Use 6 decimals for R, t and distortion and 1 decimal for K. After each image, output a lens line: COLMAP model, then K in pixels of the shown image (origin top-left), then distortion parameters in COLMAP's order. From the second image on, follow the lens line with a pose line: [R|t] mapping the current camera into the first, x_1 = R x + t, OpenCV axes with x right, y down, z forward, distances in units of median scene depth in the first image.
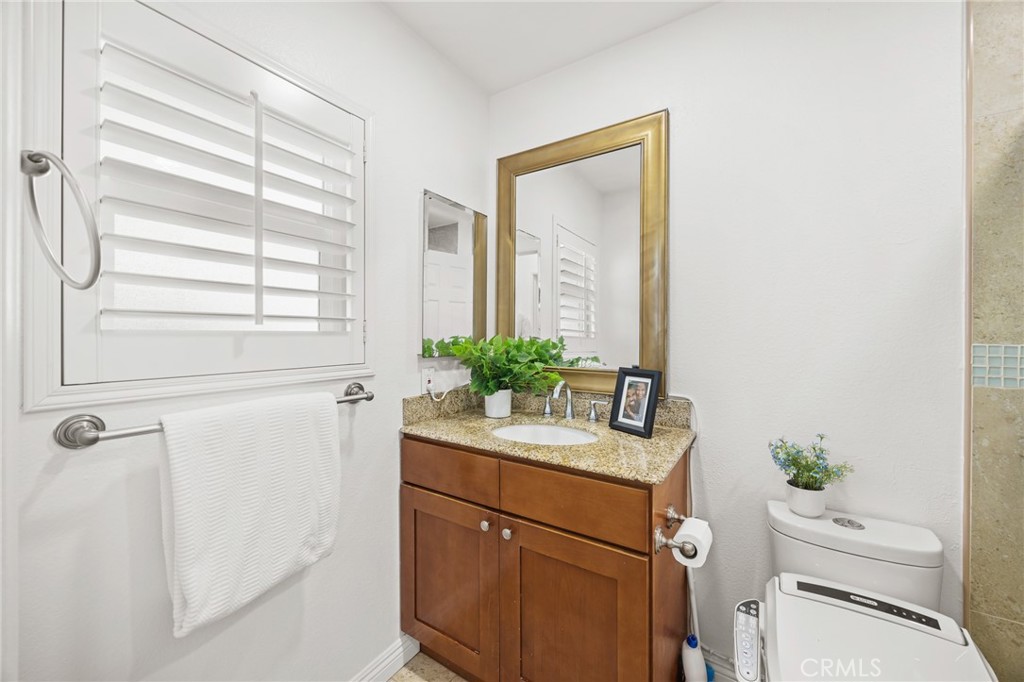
lens RADIAL K [[389.9, 0, 512.6], [0, 389.9, 334.5], [0, 0, 1]] dist [-0.007138, 0.000088]
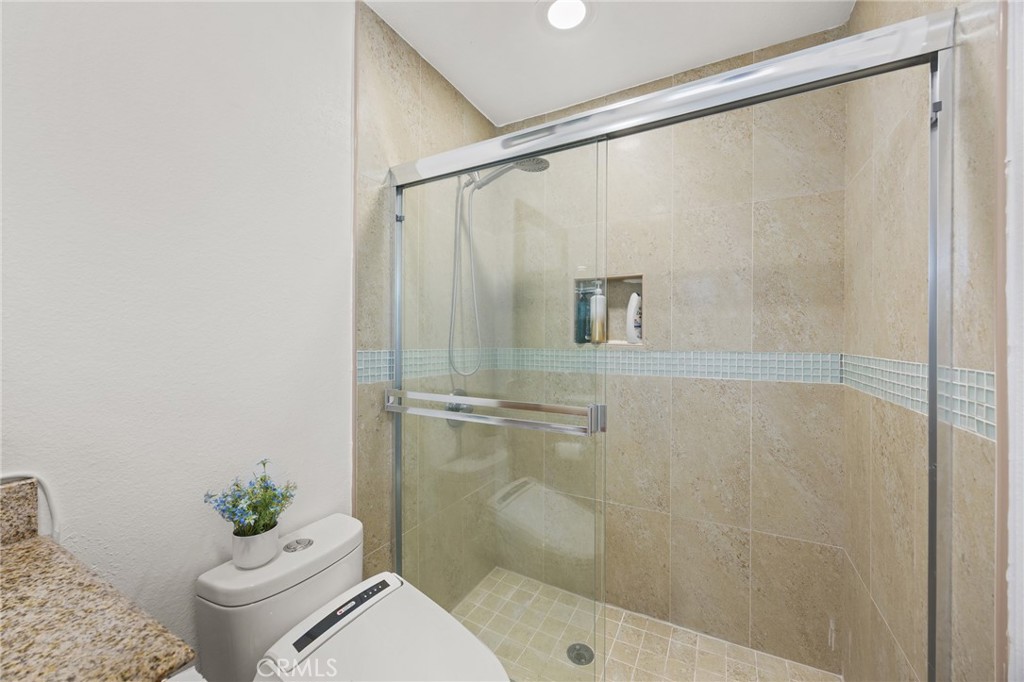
lens RADIAL K [[389.9, 0, 511.4], [0, 389.9, 341.5], [0, 0, 1]] dist [-0.007138, 0.000088]
pose [[-0.066143, -0.004290, 0.997801, -0.117517], [0.007014, 0.999964, 0.004764, -0.008860], [-0.997785, 0.007314, -0.066111, 0.577058]]
